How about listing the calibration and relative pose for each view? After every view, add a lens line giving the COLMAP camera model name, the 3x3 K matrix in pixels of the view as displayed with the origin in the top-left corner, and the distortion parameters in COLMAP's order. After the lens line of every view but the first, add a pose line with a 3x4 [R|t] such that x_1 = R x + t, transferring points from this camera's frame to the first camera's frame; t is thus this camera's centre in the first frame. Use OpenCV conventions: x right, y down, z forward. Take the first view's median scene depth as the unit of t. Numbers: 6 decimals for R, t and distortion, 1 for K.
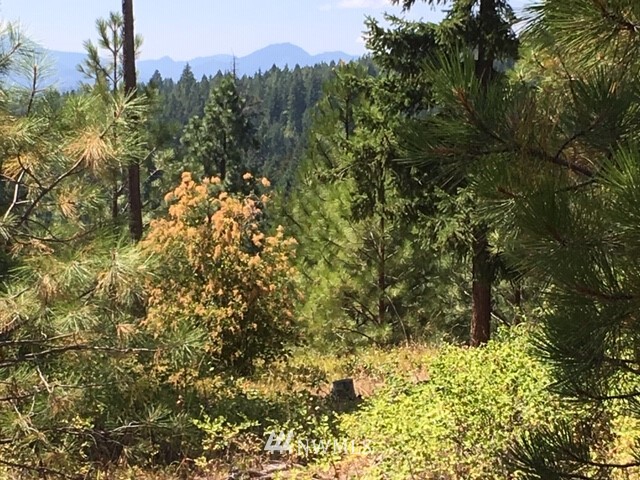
lens RADIAL K [[1973.4, 0, 319.8], [0, 1973.4, 228.5], [0, 0, 1]] dist [0.017024, -0.906454]
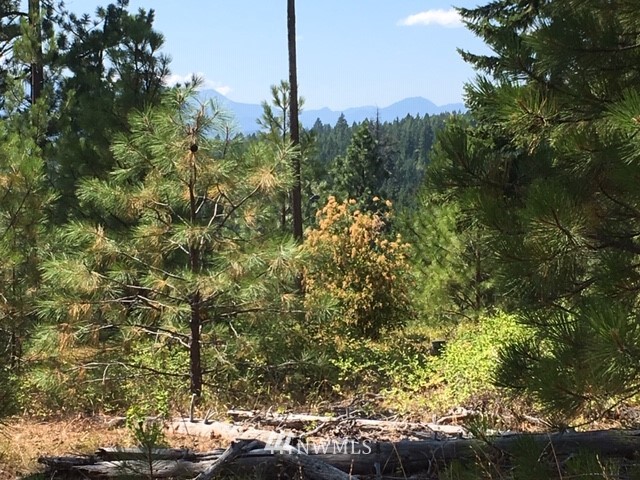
lens RADIAL K [[1666.5, 0, 365.5], [0, 1666.5, 240.4], [0, 0, 1]] dist [-0.303946, 5.151770]
pose [[0.998347, 0.003228, -0.057378, 0.023991], [-0.003385, 0.999991, -0.002636, 0.006075], [0.057369, 0.002826, 0.998349, -0.187395]]
